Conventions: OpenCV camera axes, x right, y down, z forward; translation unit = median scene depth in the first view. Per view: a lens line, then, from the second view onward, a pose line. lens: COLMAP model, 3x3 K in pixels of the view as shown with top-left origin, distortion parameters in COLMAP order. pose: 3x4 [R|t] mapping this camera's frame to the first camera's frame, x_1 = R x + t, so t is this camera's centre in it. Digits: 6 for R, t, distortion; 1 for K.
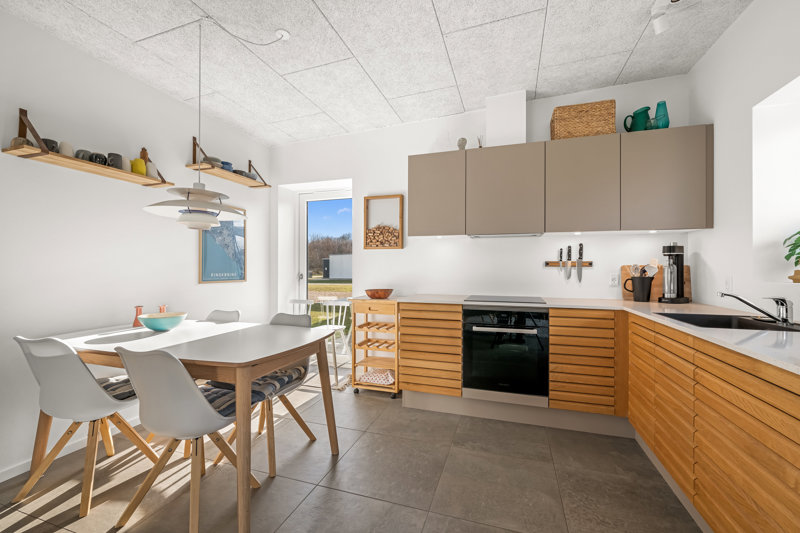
lens RADIAL K [[336.1, 0, 401.4], [0, 336.1, 267.2], [0, 0, 1]] dist [-0.001713, -0.000290]
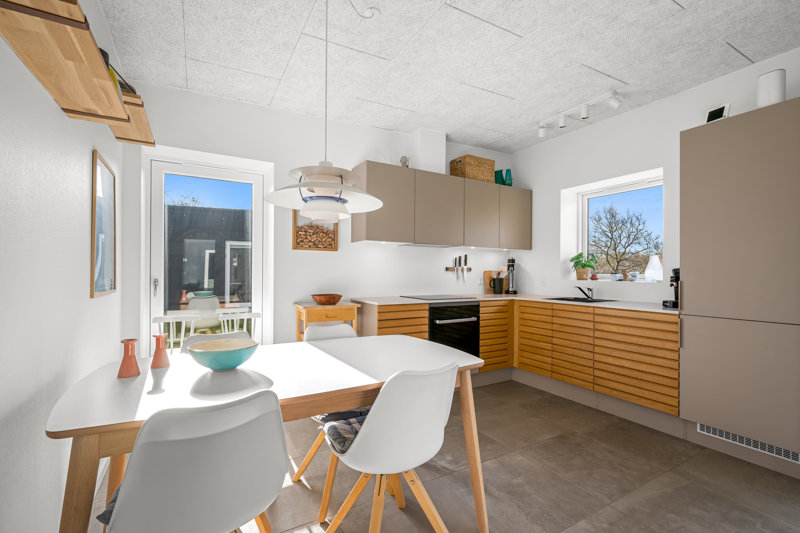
lens RADIAL K [[354.4, 0, 405.9], [0, 354.4, 271.3], [0, 0, 1]] dist [0.001607, -0.000327]
pose [[0.659218, 0.004807, 0.751936, -0.801512], [-0.009397, 0.999954, 0.001845, -0.002004], [-0.751893, -0.008282, 0.659233, 0.239234]]
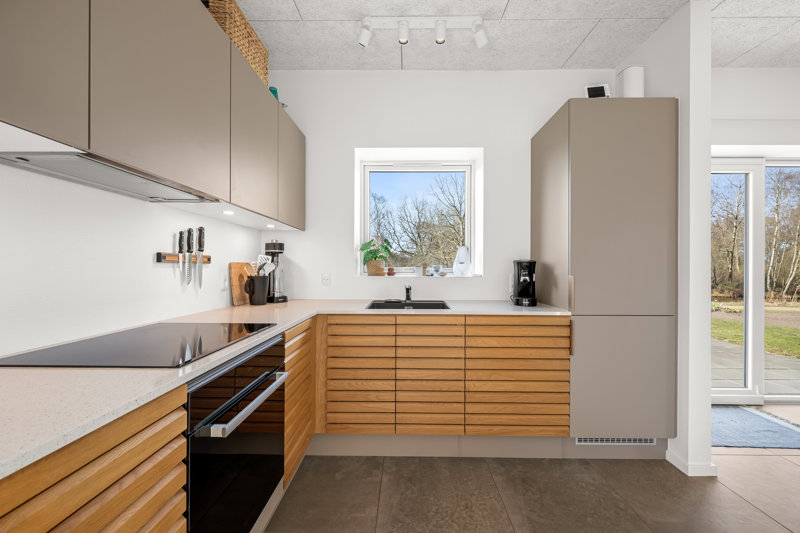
lens RADIAL K [[312.9, 0, 404.4], [0, 312.9, 267.9], [0, 0, 1]] dist [-0.001955, -0.000710]
pose [[-0.300811, -0.005424, 0.953668, -0.163165], [-0.008642, 0.999958, 0.002961, 0.001891], [-0.953645, -0.007351, -0.300845, 0.885667]]
